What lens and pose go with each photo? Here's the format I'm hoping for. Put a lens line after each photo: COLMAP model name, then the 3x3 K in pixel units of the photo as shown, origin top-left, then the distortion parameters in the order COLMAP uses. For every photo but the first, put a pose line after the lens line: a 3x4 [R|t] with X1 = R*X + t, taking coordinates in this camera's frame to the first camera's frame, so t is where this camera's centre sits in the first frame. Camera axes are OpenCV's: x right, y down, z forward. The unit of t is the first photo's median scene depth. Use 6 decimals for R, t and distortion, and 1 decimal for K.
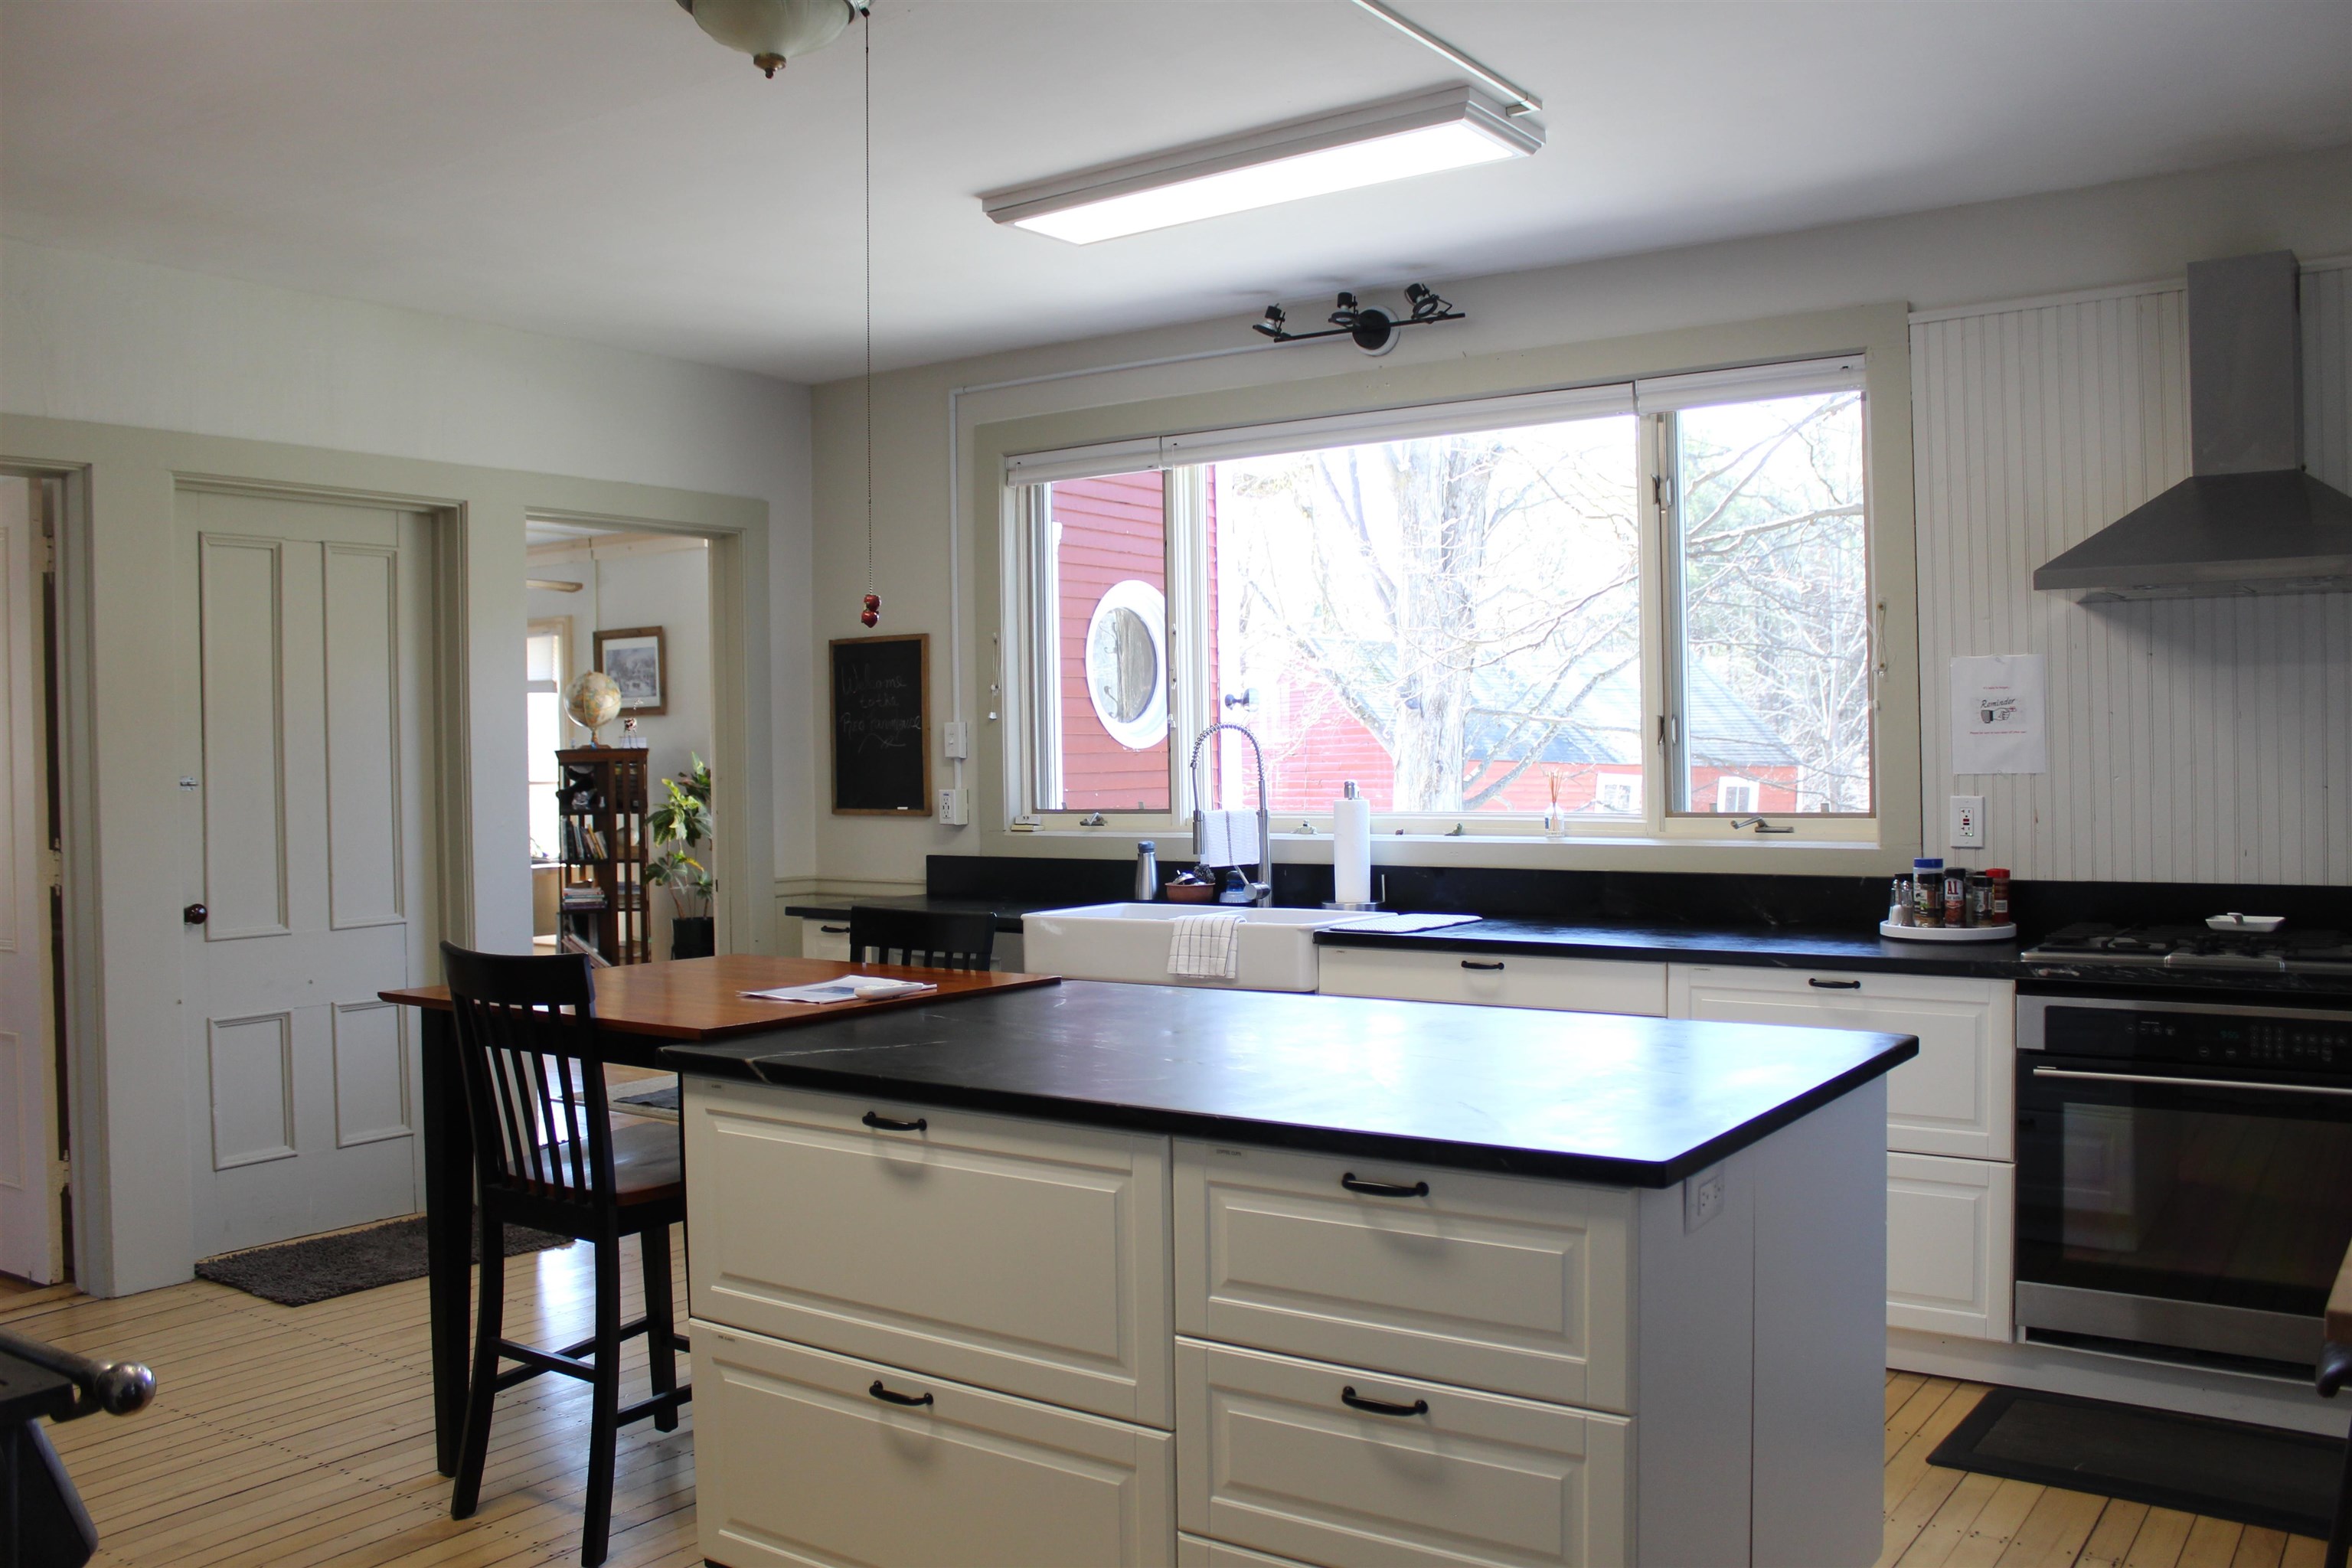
lens RADIAL K [[1968.0, 0, 1178.1], [0, 1968.0, 756.7], [0, 0, 1]] dist [-0.176558, 0.170748]
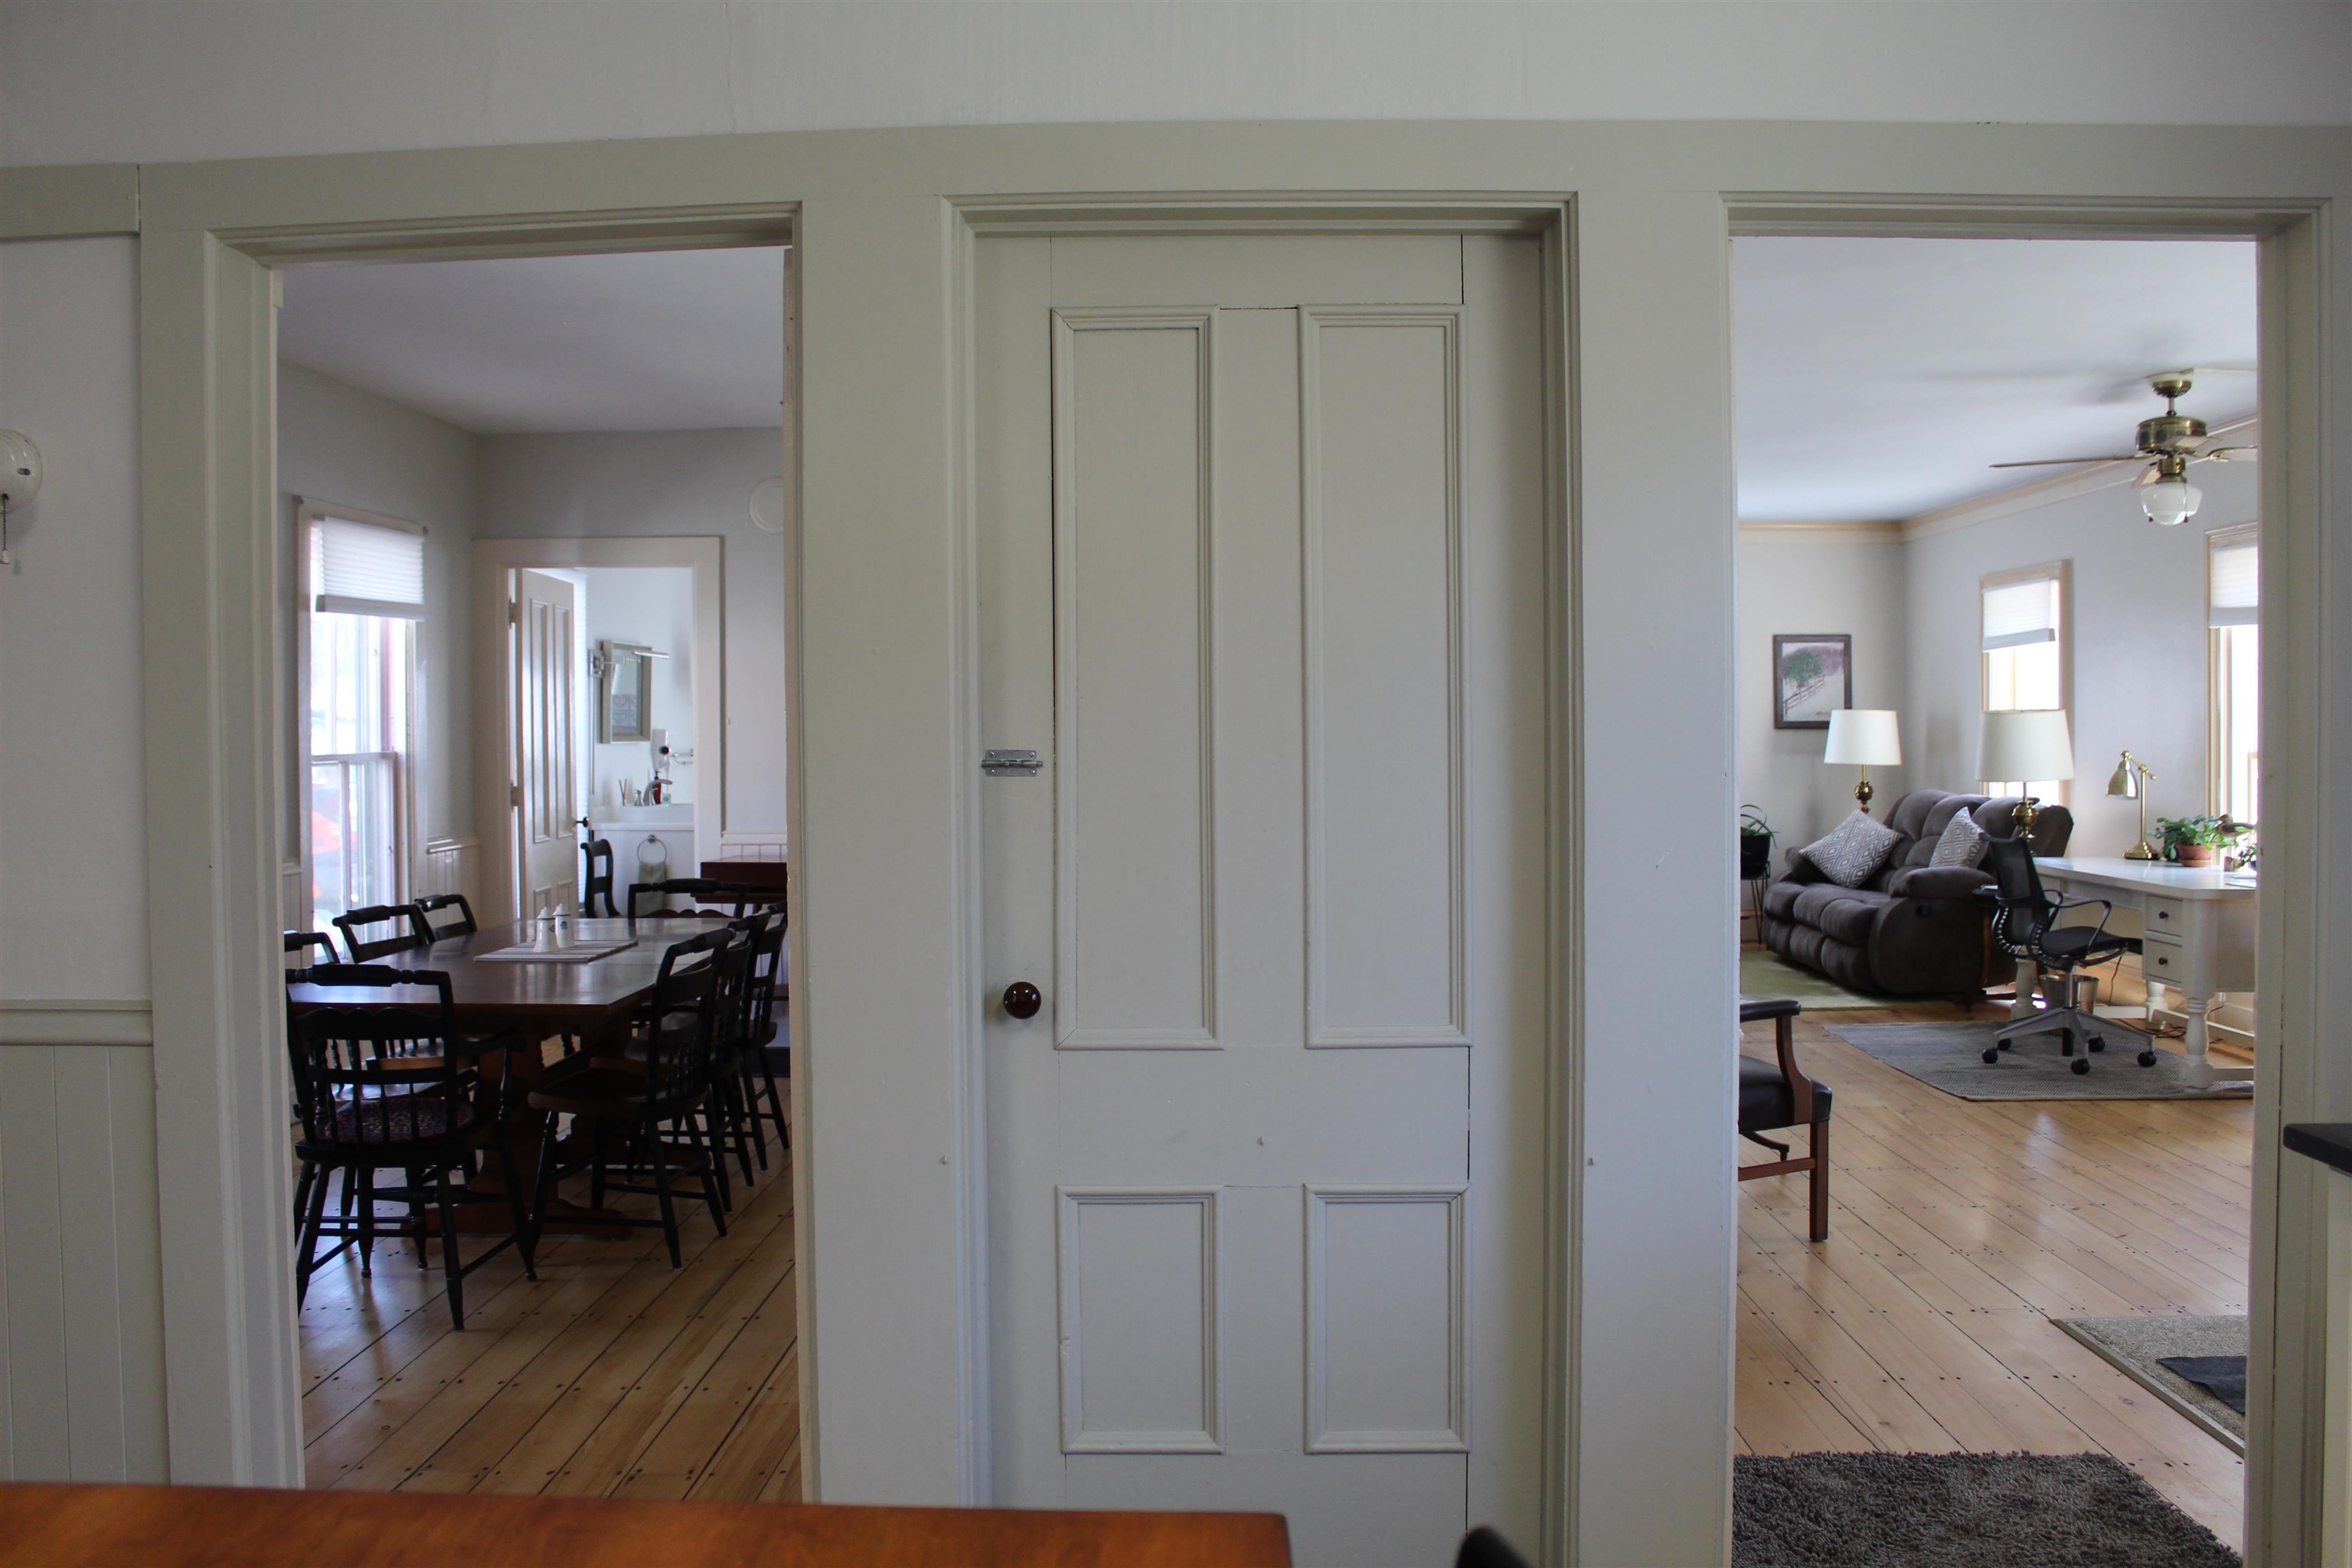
lens RADIAL K [[1968.0, 0, 1178.1], [0, 1968.0, 756.7], [0, 0, 1]] dist [-0.176558, 0.170748]
pose [[0.558187, 0.029865, -0.829178, -0.010413], [-0.009519, 0.999517, 0.029593, -0.002442], [0.829661, -0.008626, 0.558201, 0.348646]]
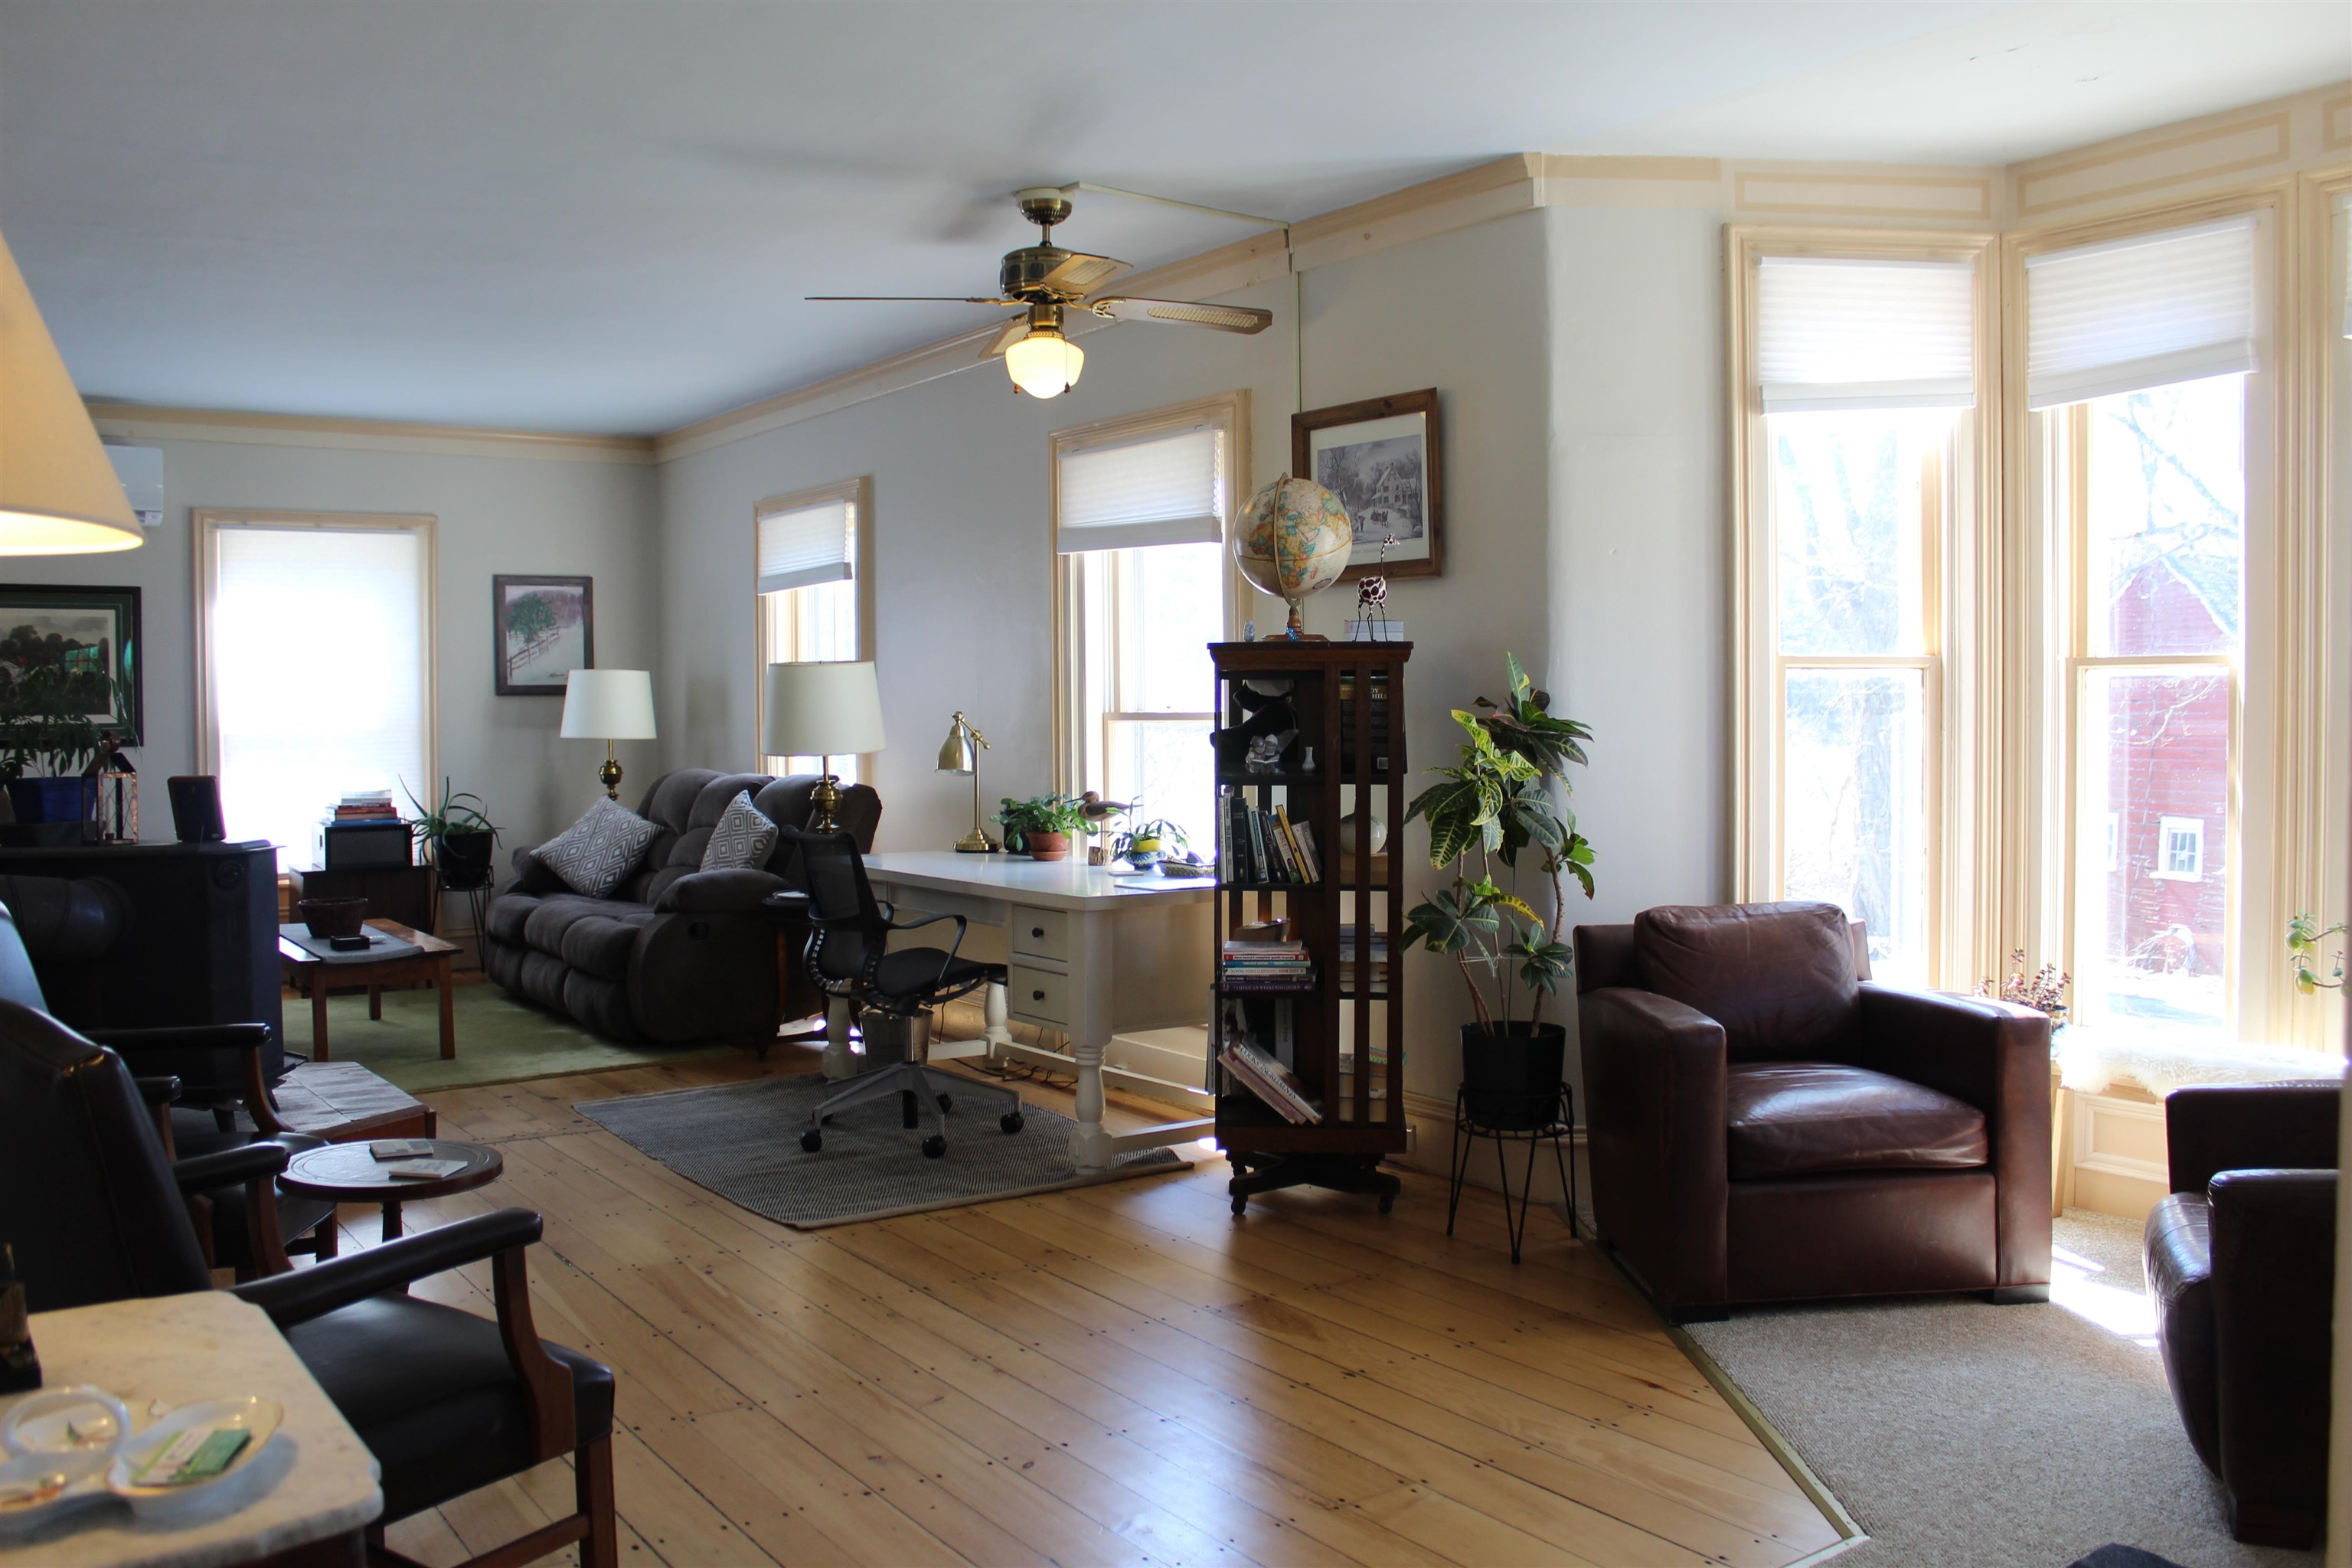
lens RADIAL K [[1968.0, 0, 1178.1], [0, 1968.0, 756.7], [0, 0, 1]] dist [-0.176558, 0.170748]
pose [[0.941220, 0.022380, -0.337053, -0.169175], [-0.012843, 0.999452, 0.030499, 0.009040], [0.337551, -0.024377, 0.940991, 0.551224]]
